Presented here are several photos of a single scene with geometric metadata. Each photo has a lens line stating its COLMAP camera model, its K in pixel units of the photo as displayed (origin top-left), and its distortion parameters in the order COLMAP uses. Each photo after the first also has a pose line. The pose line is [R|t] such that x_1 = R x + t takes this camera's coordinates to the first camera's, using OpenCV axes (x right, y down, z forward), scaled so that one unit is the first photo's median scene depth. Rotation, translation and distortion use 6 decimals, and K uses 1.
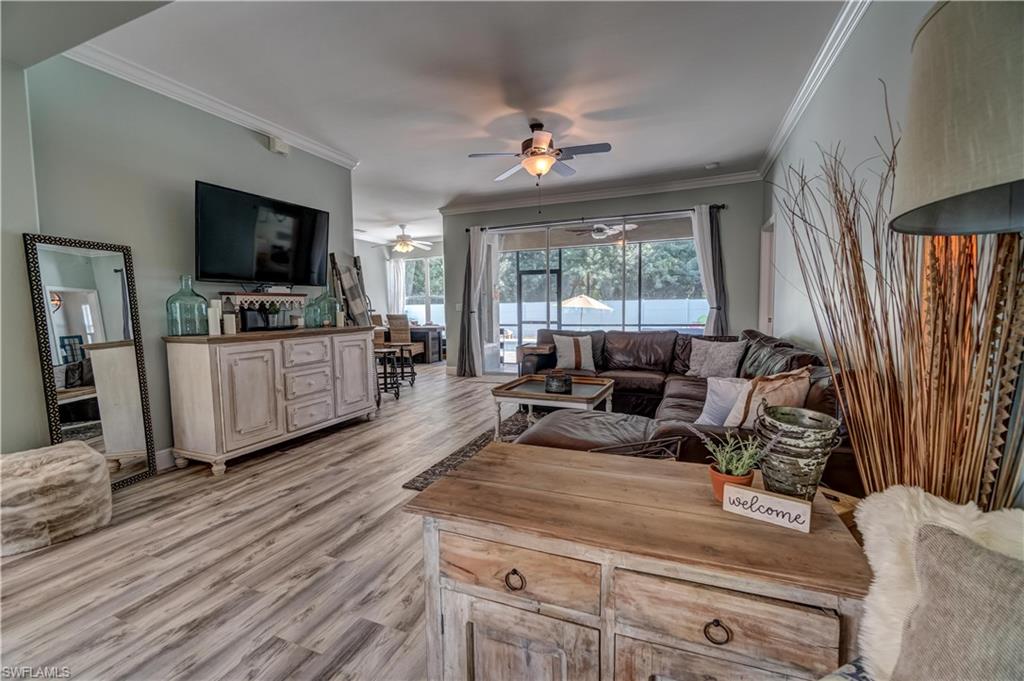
lens RADIAL K [[441.2, 0, 504.7], [0, 441.2, 339.5], [0, 0, 1]] dist [-0.003287, 0.000037]
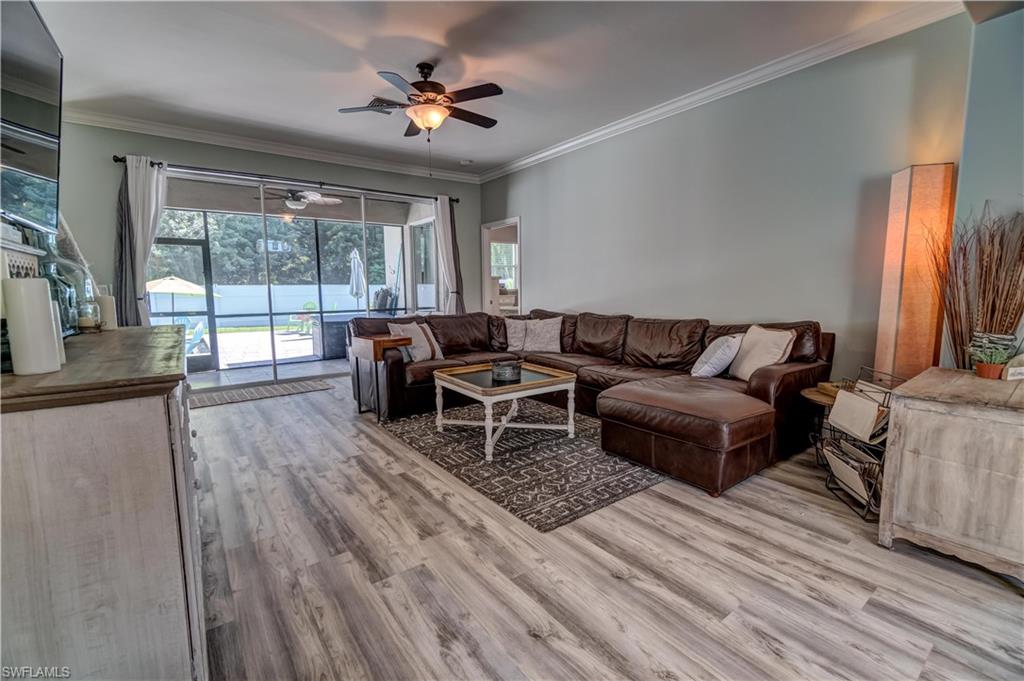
lens RADIAL K [[441.2, 0, 504.7], [0, 441.2, 339.5], [0, 0, 1]] dist [-0.003287, 0.000037]
pose [[0.515547, -0.090618, 0.852056, -0.597634], [0.065771, 0.995643, 0.066093, -0.026207], [-0.854333, 0.021967, 0.519261, 0.463756]]
